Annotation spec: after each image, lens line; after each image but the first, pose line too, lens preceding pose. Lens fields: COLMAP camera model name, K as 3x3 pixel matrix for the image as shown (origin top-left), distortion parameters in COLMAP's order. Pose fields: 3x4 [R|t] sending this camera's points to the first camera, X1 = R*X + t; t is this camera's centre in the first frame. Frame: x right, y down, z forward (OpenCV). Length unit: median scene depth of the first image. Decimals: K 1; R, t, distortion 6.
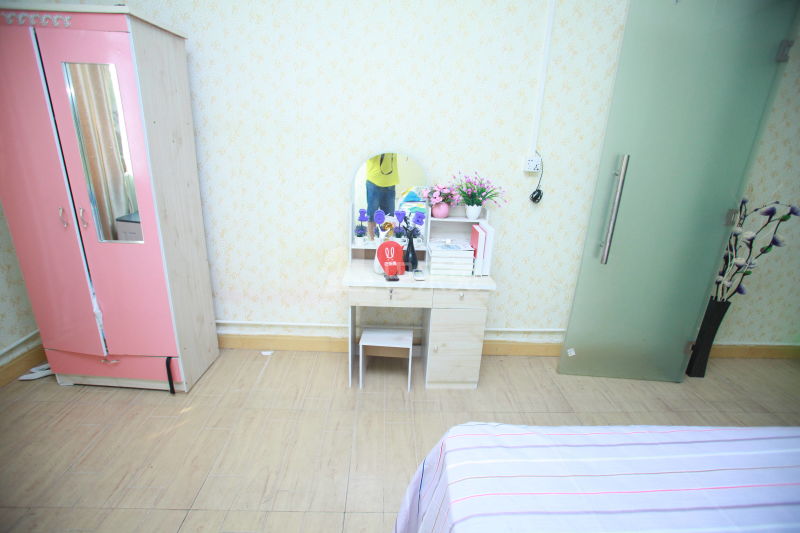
lens RADIAL K [[389.8, 0, 401.6], [0, 389.8, 269.3], [0, 0, 1]] dist [-0.085659, 0.044146]
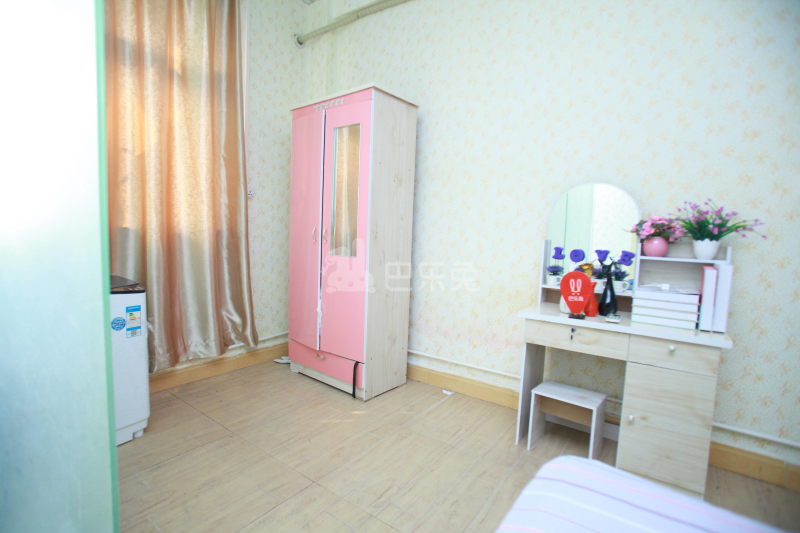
lens RADIAL K [[389.8, 0, 401.6], [0, 389.8, 269.3], [0, 0, 1]] dist [-0.085659, 0.044146]
pose [[0.790803, 0.039135, -0.610819, 0.171274], [-0.200083, 0.959656, -0.197554, 0.157998], [0.578445, 0.278441, 0.766729, 0.108835]]
